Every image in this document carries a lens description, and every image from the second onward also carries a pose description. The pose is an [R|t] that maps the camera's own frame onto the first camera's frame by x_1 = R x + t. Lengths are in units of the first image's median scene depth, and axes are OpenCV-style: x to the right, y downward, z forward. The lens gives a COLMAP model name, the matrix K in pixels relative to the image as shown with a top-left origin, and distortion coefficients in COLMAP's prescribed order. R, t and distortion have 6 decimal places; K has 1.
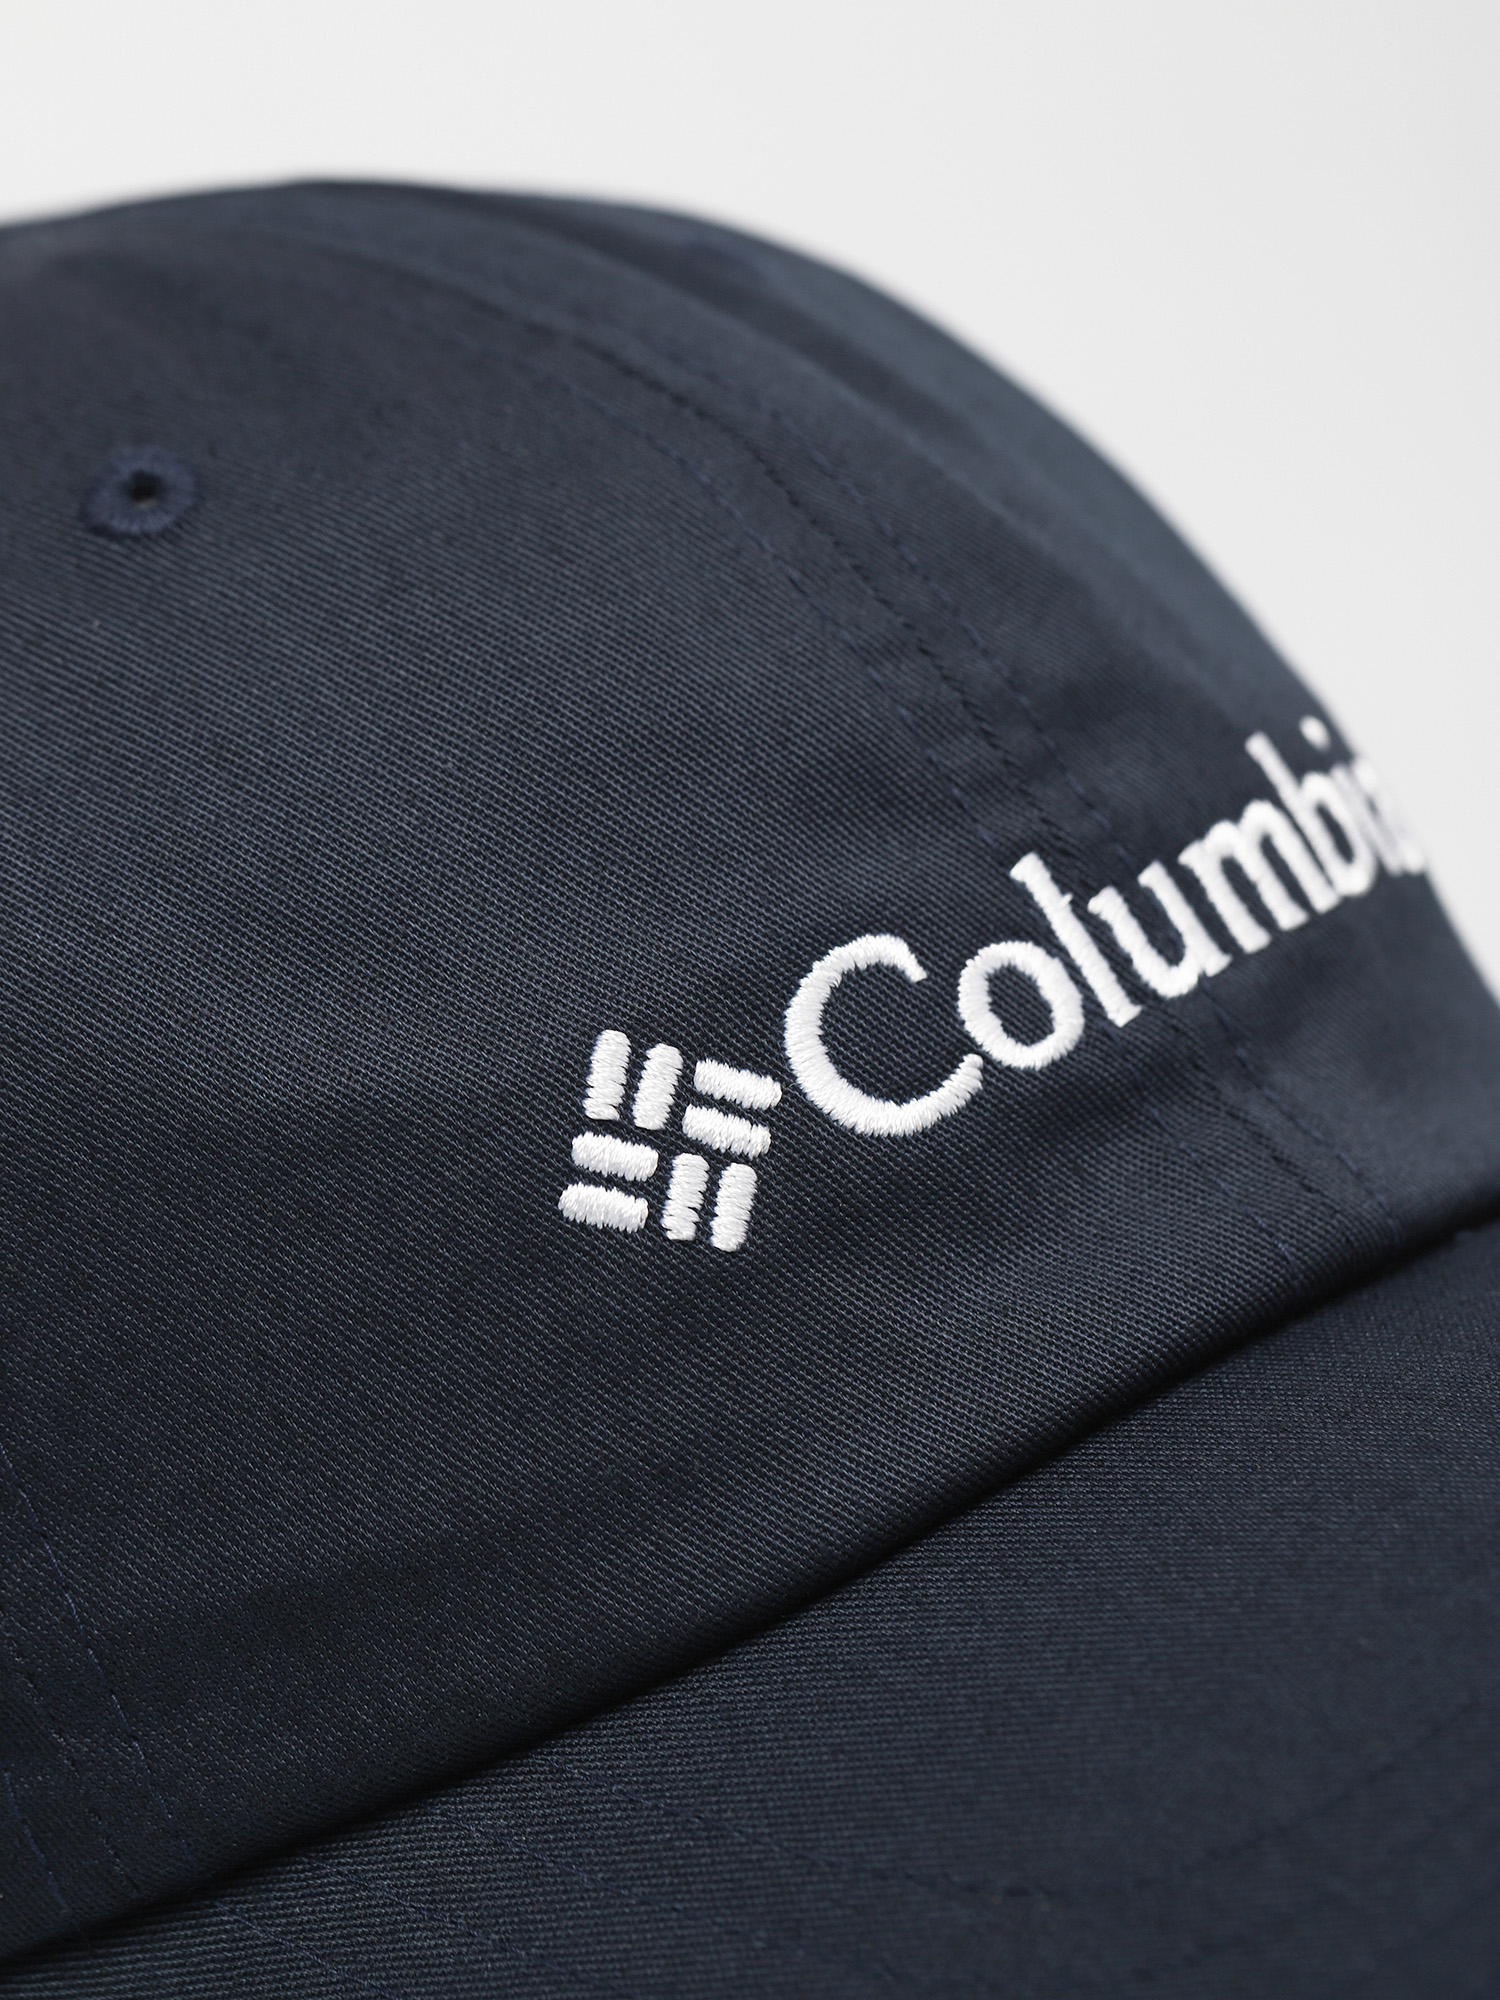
lens RADIAL K [[7082.0, 0, 755.5], [0, 7082.0, 999.9], [0, 0, 1]] dist [0.556029, 0.000000]
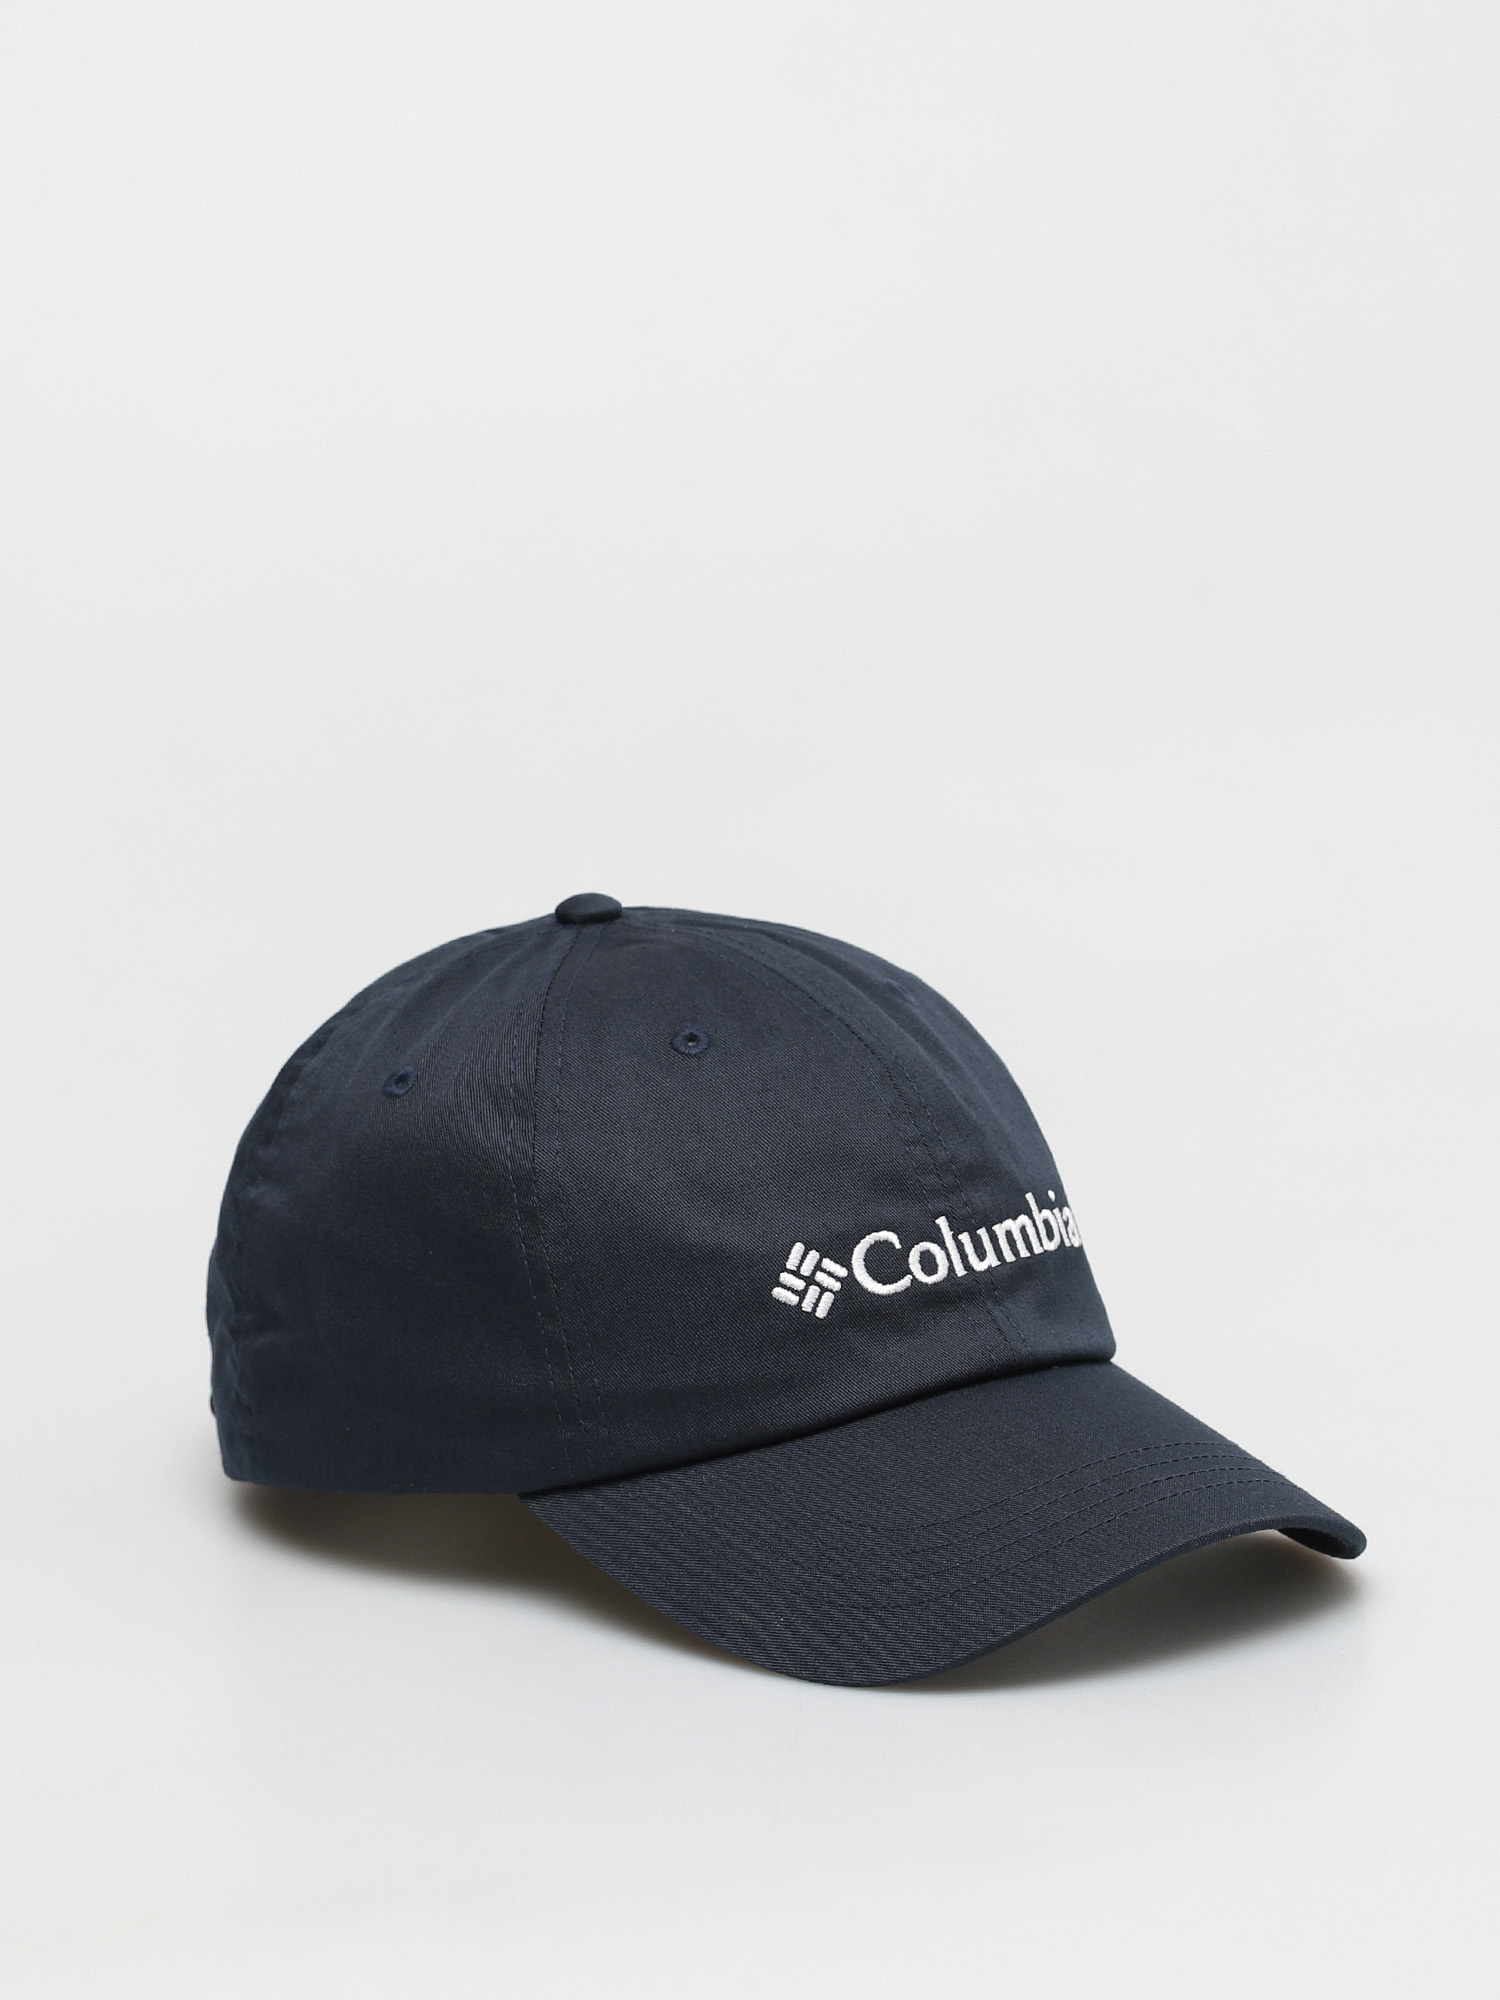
lens RADIAL K [[7082.0, 0, 749.9], [0, 7082.0, 999.8], [0, 0, 1]] dist [0.556029, 0.000000]
pose [[0.975292, 0.217760, -0.037222, 0.051435], [-0.218472, 0.975708, -0.016247, -0.044523], [0.032780, 0.023978, 0.999175, -2.137616]]
